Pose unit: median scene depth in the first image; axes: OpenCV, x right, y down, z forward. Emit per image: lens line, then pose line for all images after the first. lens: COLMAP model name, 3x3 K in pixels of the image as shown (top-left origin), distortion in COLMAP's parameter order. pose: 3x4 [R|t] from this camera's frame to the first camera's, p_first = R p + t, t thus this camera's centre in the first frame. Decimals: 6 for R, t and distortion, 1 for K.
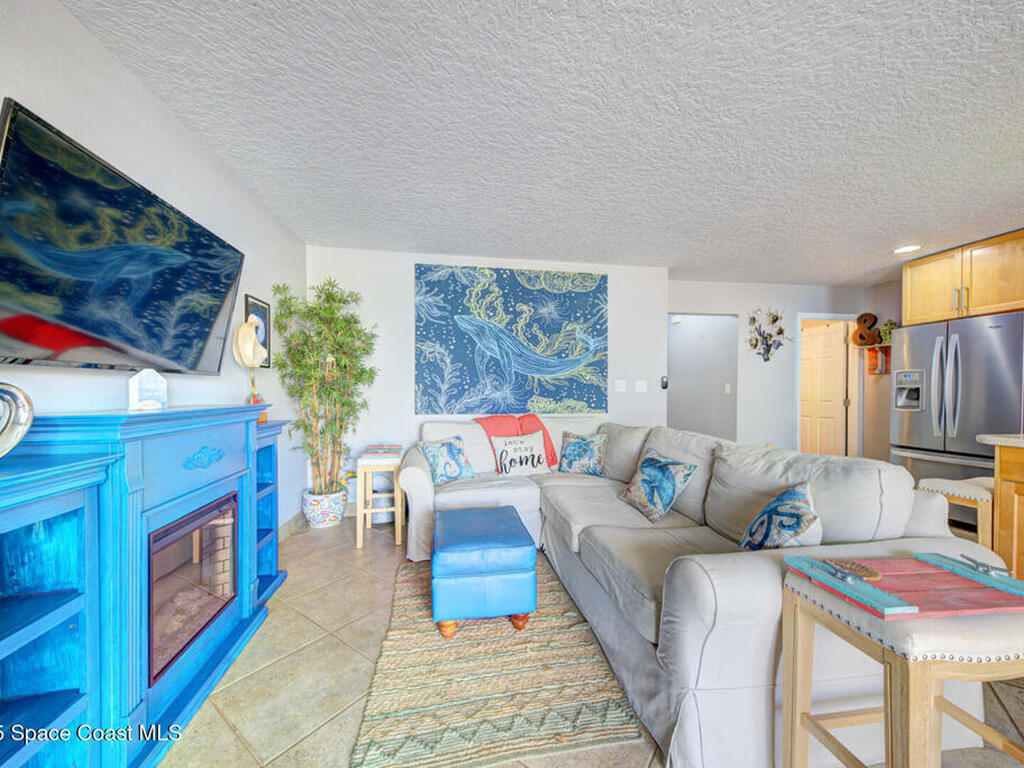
lens RADIAL K [[394.5, 0, 509.9], [0, 394.5, 395.1], [0, 0, 1]] dist [0.024897, -0.006171]
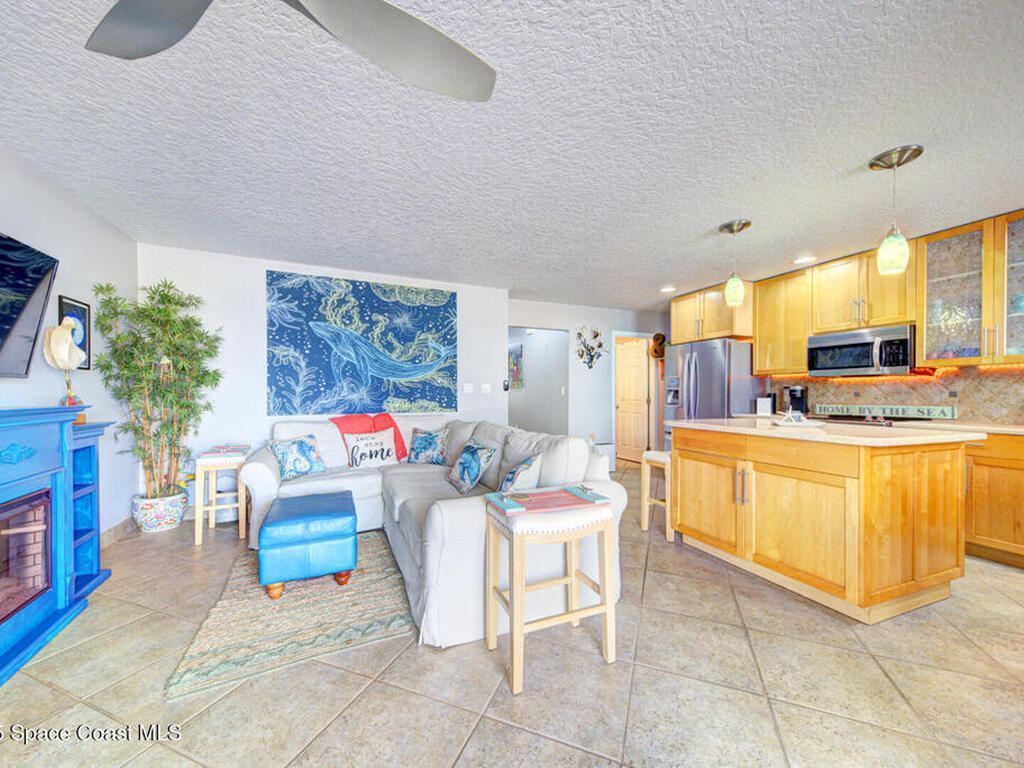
lens RADIAL K [[394.5, 0, 511.8], [0, 394.5, 395.1], [0, 0, 1]] dist [0.024897, -0.006171]
pose [[0.966079, -0.003825, 0.258220, 0.110721], [0.004954, 0.999981, -0.003721, 0.002451], [-0.258201, 0.004874, 0.966079, -0.172890]]
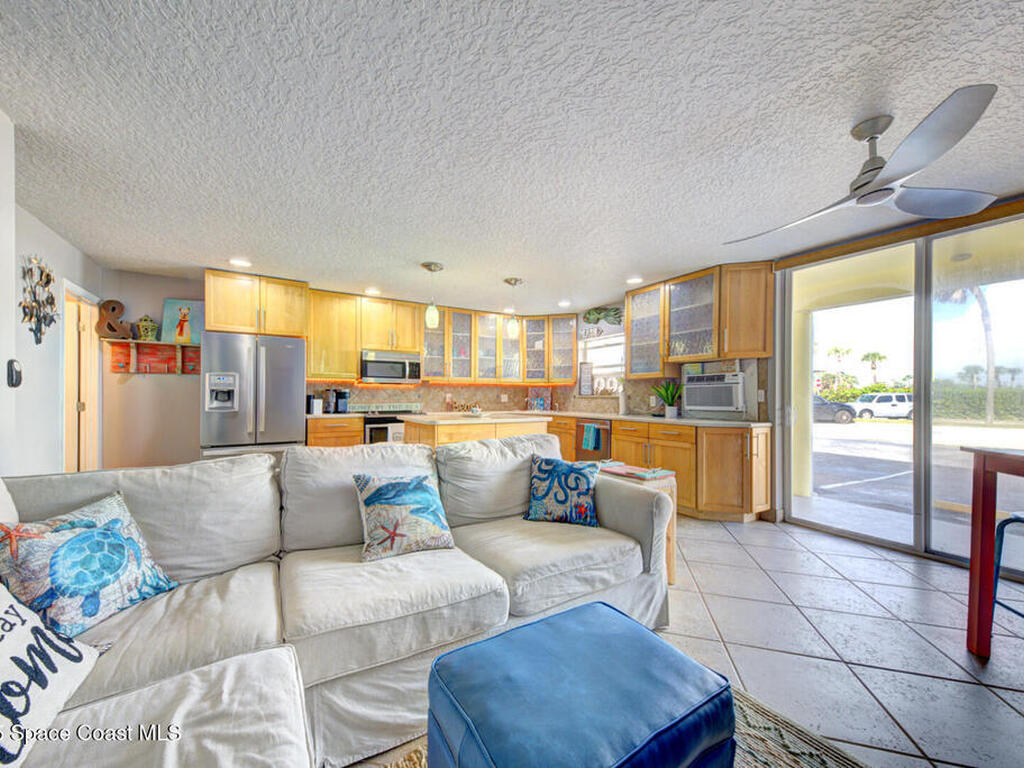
lens RADIAL K [[394.5, 0, 511.3], [0, 394.5, 390.5], [0, 0, 1]] dist [0.024897, -0.006171]
pose [[-0.386714, 0.007372, 0.922170, -0.286482], [0.000782, 0.999970, -0.007666, -0.007936], [-0.922199, -0.002244, -0.386708, 0.722170]]
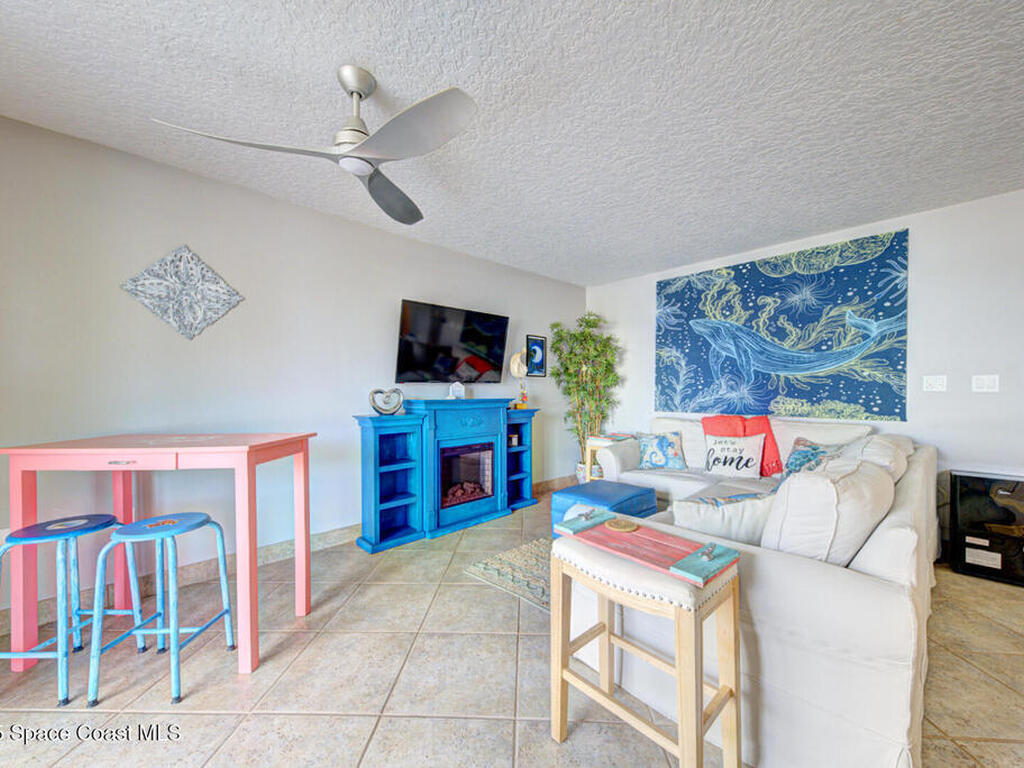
lens RADIAL K [[394.5, 0, 507.4], [0, 394.5, 395.0], [0, 0, 1]] dist [0.024897, -0.006171]
pose [[0.558122, 0.007278, -0.829727, 0.485798], [-0.008122, 0.999962, 0.003307, 0.000905], [0.829719, 0.004893, 0.558160, -0.012933]]
